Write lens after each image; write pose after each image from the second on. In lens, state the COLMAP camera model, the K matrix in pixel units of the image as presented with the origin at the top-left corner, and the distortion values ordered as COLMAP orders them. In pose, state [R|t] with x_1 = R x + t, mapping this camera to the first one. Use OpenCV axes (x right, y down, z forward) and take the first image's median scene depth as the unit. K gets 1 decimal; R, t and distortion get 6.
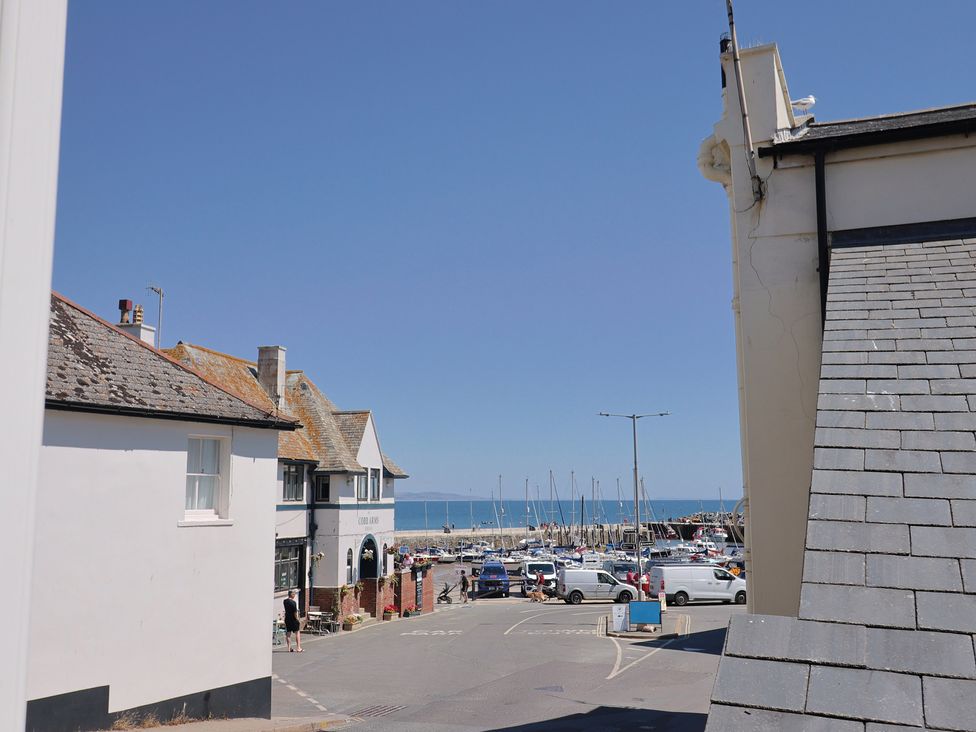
lens RADIAL K [[959.2, 0, 487.6], [0, 959.2, 371.6], [0, 0, 1]] dist [0.014497, 0.000000]
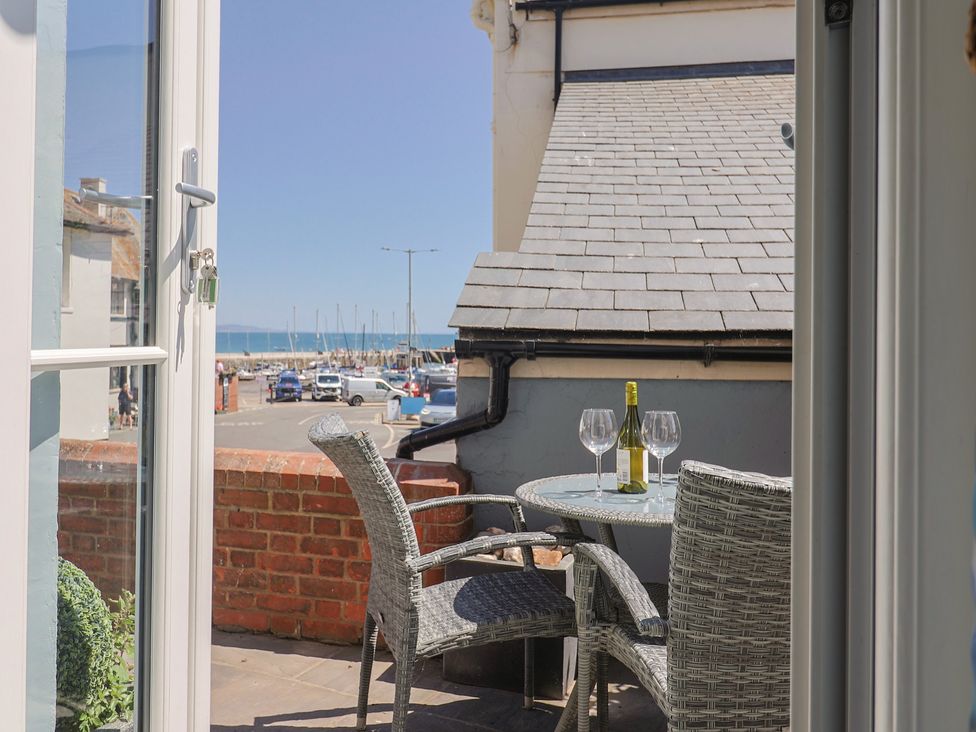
lens RADIAL K [[811.7, 0, 436.0], [0, 811.7, 318.7], [0, 0, 1]] dist [-0.002862, -0.004208]
pose [[0.982541, 0.016117, 0.185346, -0.022388], [-0.038168, 0.992512, 0.116028, 0.067248], [-0.182088, -0.121076, 0.975799, -0.108371]]
